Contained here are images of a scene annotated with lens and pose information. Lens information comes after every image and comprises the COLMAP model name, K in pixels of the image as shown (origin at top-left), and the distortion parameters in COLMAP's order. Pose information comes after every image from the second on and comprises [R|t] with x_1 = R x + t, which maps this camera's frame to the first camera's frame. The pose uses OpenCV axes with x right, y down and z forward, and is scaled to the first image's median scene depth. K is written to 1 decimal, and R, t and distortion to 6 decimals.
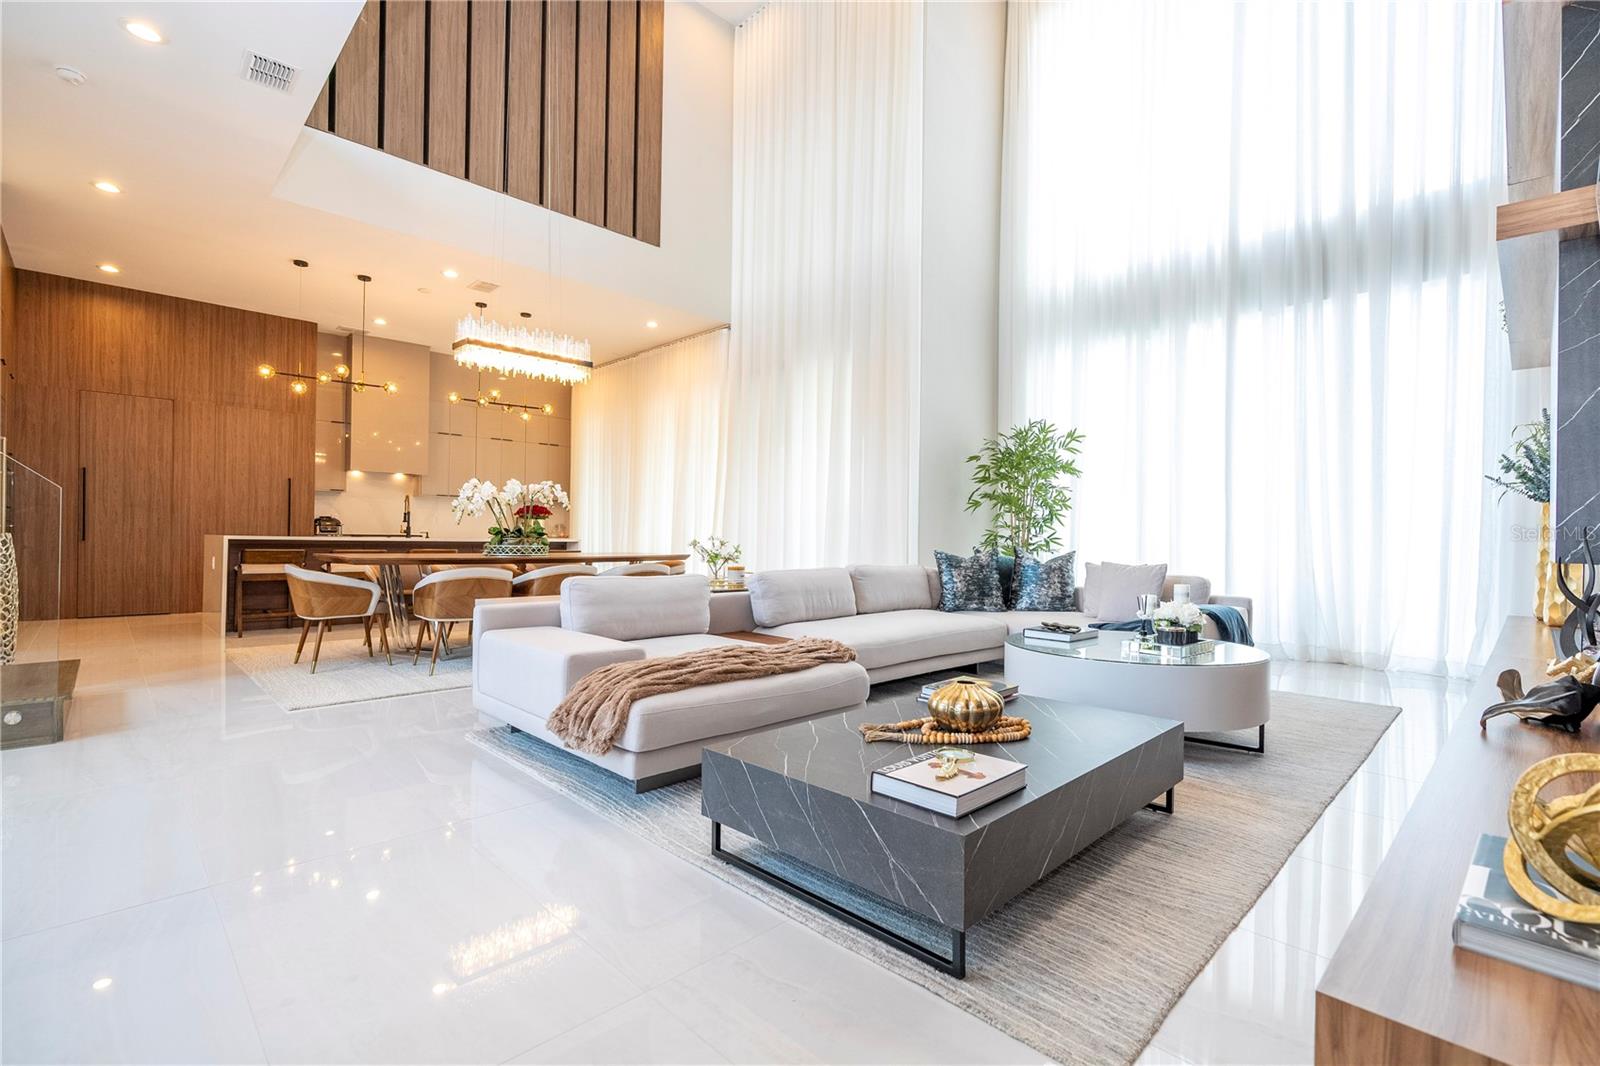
lens RADIAL K [[720.7, 0, 808.5], [0, 720.7, 532.9], [0, 0, 1]] dist [-0.004515, 0.002519]
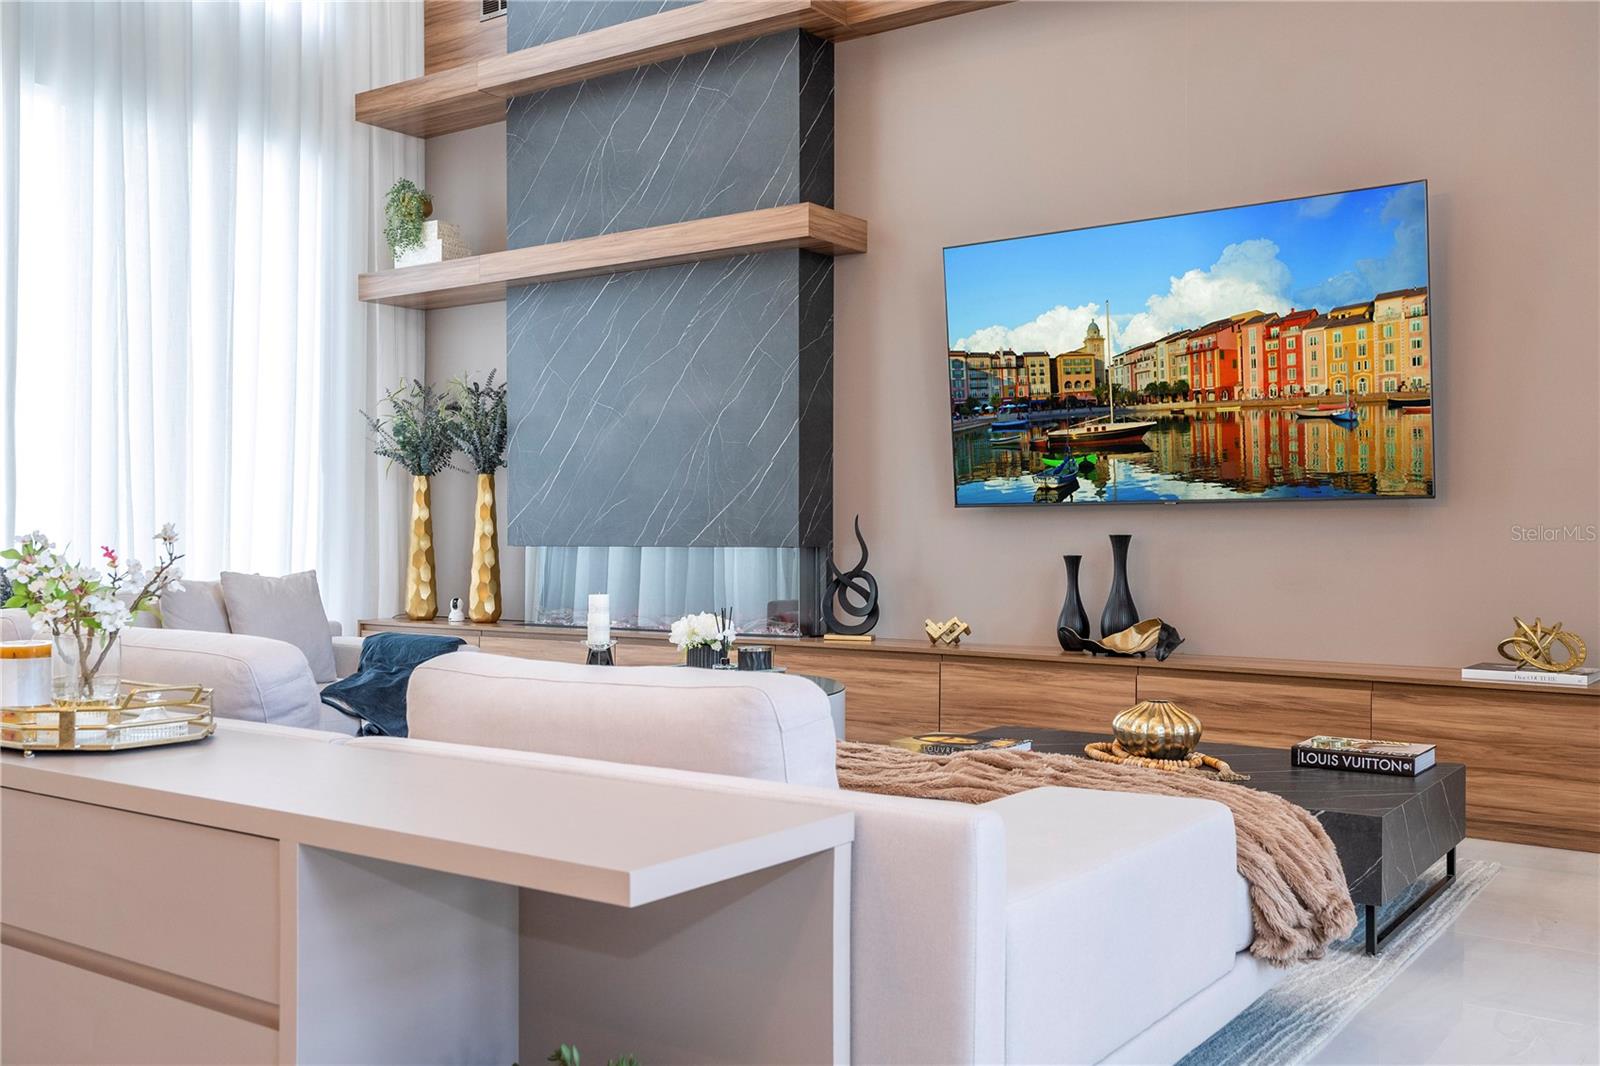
lens RADIAL K [[1485.1, 0, 812.4], [0, 1485.1, 534.2], [0, 0, 1]] dist [0.018322, 0.000000]
pose [[-0.170386, -0.017298, 0.985226, -0.480852], [-0.009278, 0.999830, 0.015950, -0.002839], [-0.985334, -0.006423, -0.170517, 0.559565]]
